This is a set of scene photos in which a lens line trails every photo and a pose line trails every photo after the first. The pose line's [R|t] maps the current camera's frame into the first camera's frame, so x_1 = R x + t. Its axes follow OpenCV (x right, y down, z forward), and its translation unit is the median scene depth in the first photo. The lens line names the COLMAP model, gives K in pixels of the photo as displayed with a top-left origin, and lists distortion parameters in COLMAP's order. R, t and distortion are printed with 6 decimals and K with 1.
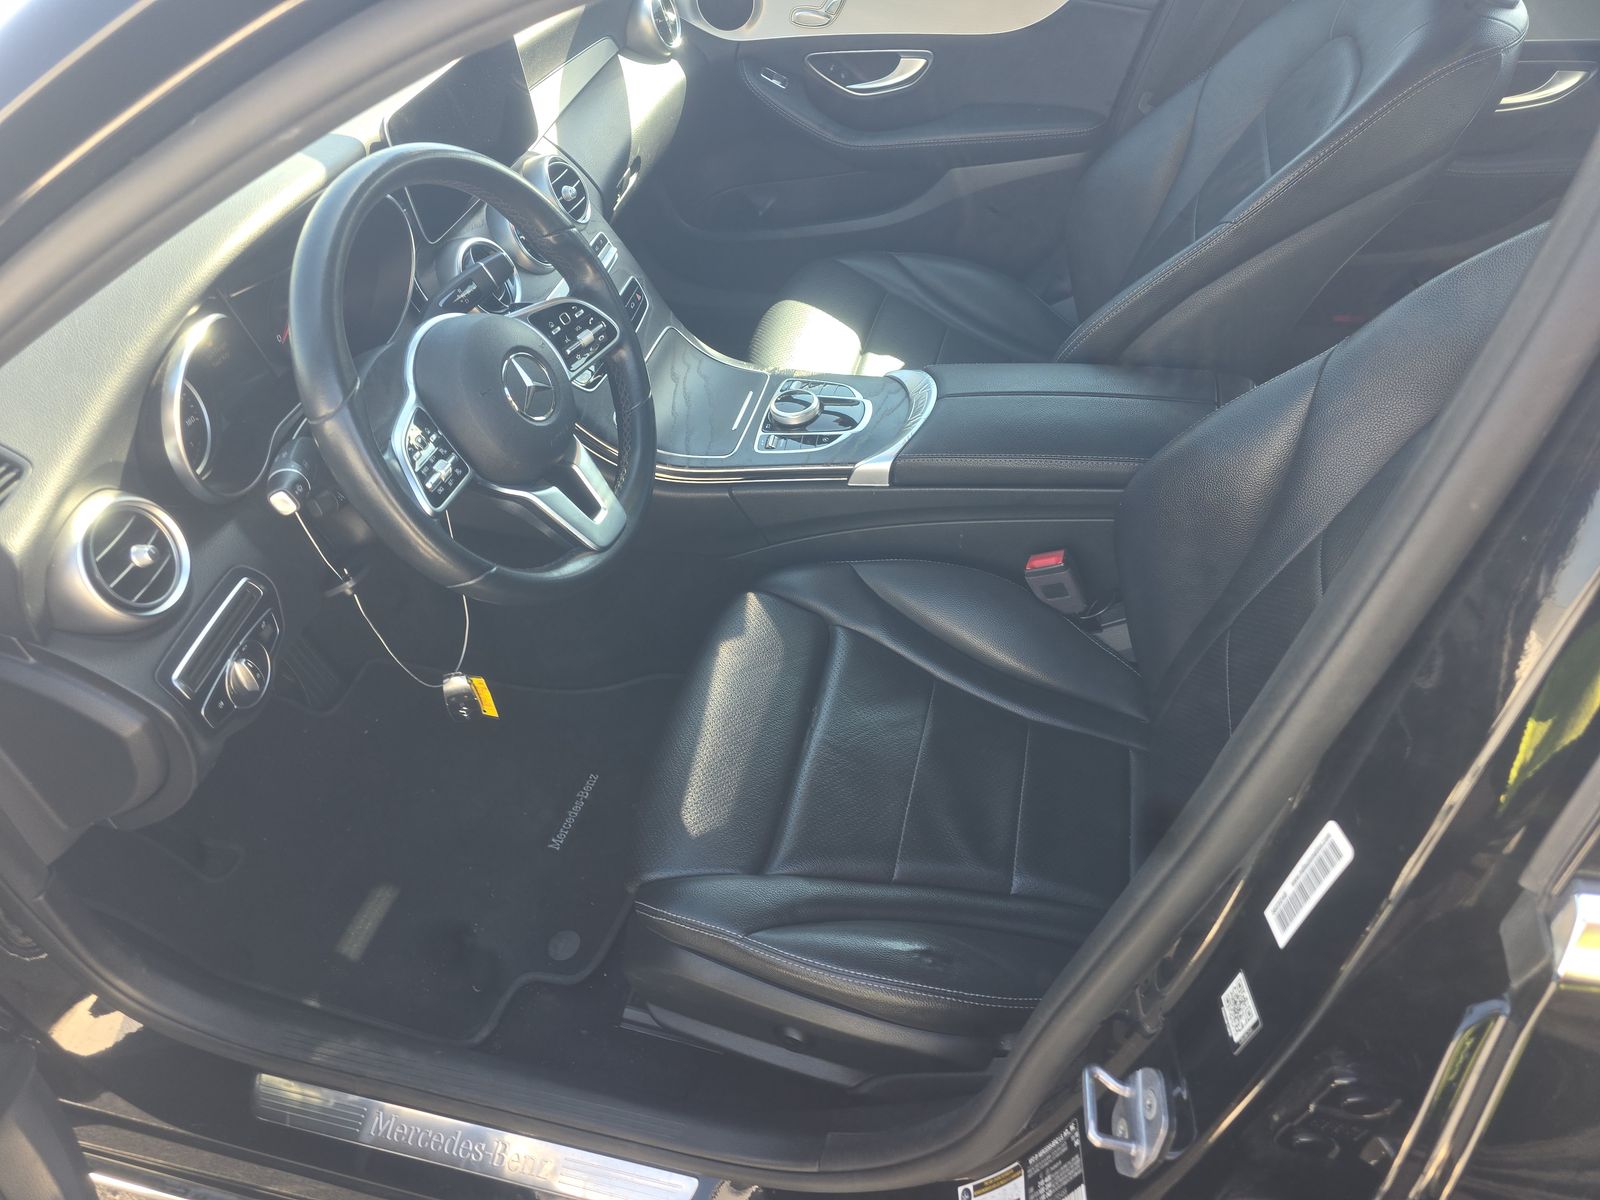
lens RADIAL K [[1085.0, 0, 801.5], [0, 1085.0, 593.4], [0, 0, 1]] dist [0.037272, -0.032977]
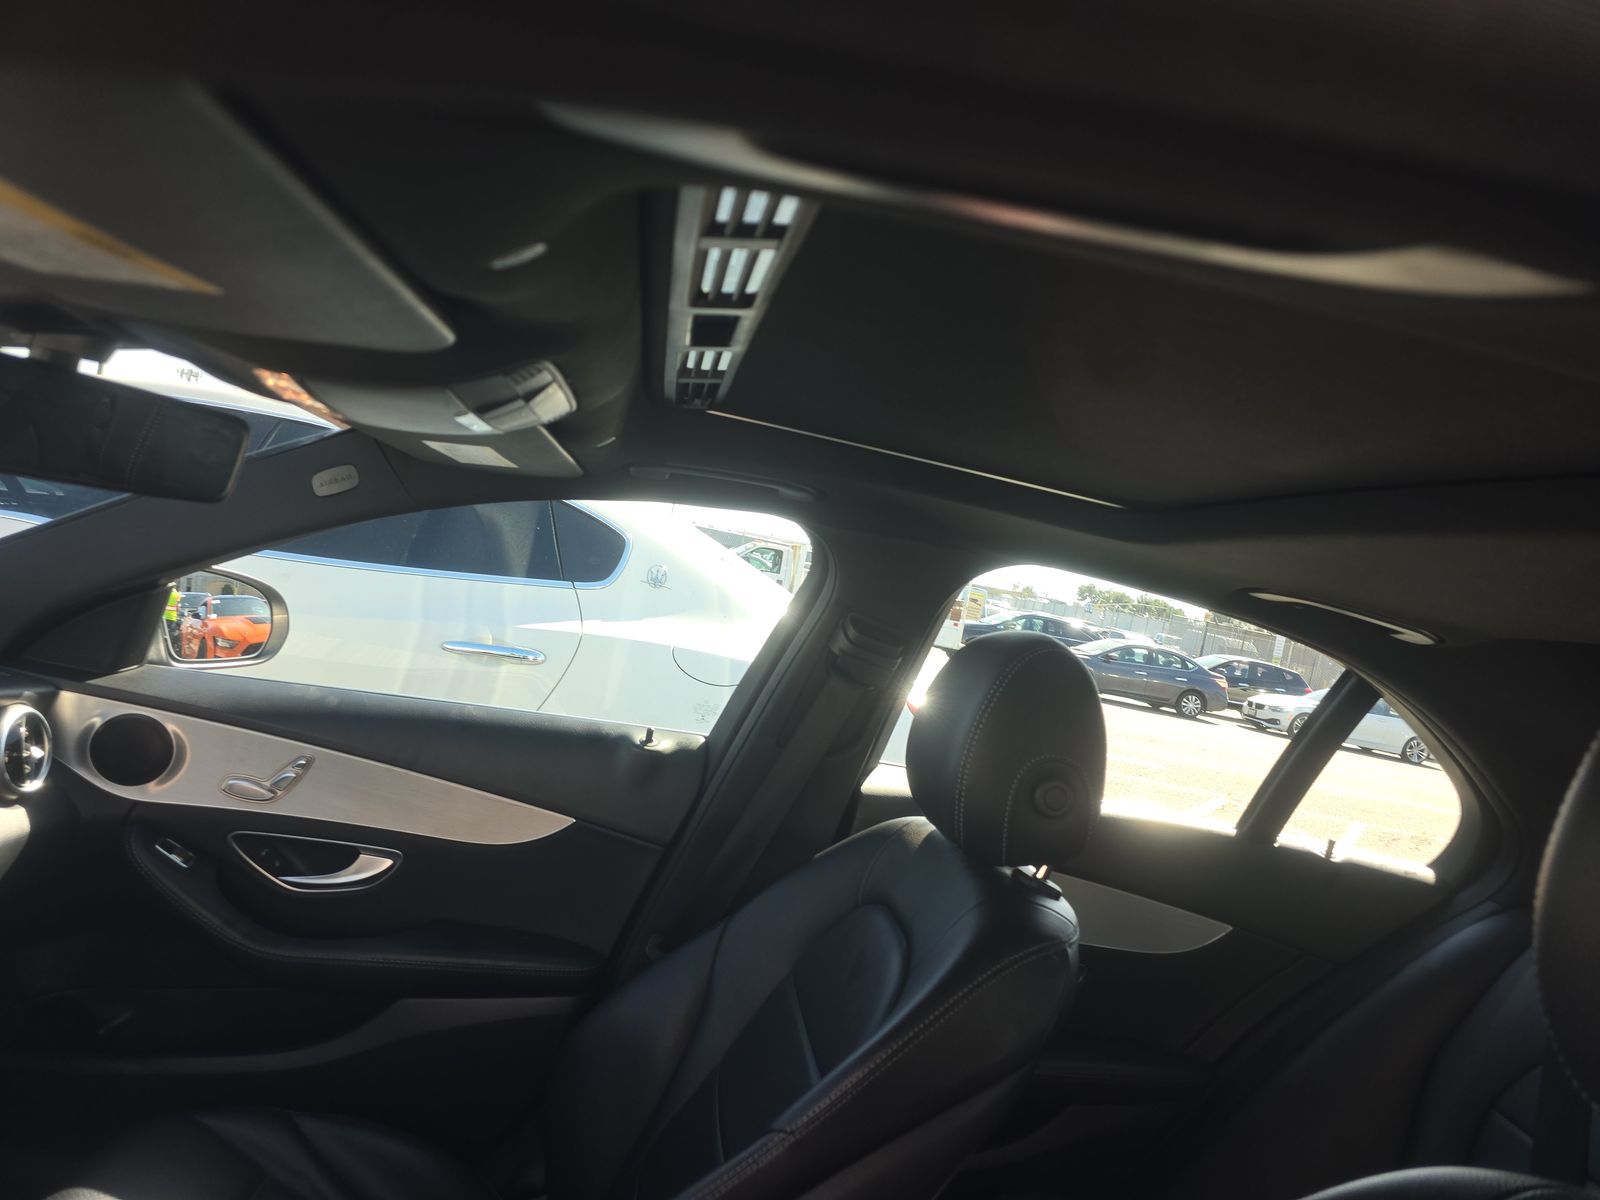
lens RADIAL K [[1085.0, 0, 793.1], [0, 1085.0, 591.0], [0, 0, 1]] dist [0.037272, -0.032977]
pose [[0.899622, 0.242680, 0.363025, 0.040560], [0.058462, 0.756928, -0.650878, -0.100942], [-0.432738, 0.606767, 0.666762, 0.222200]]
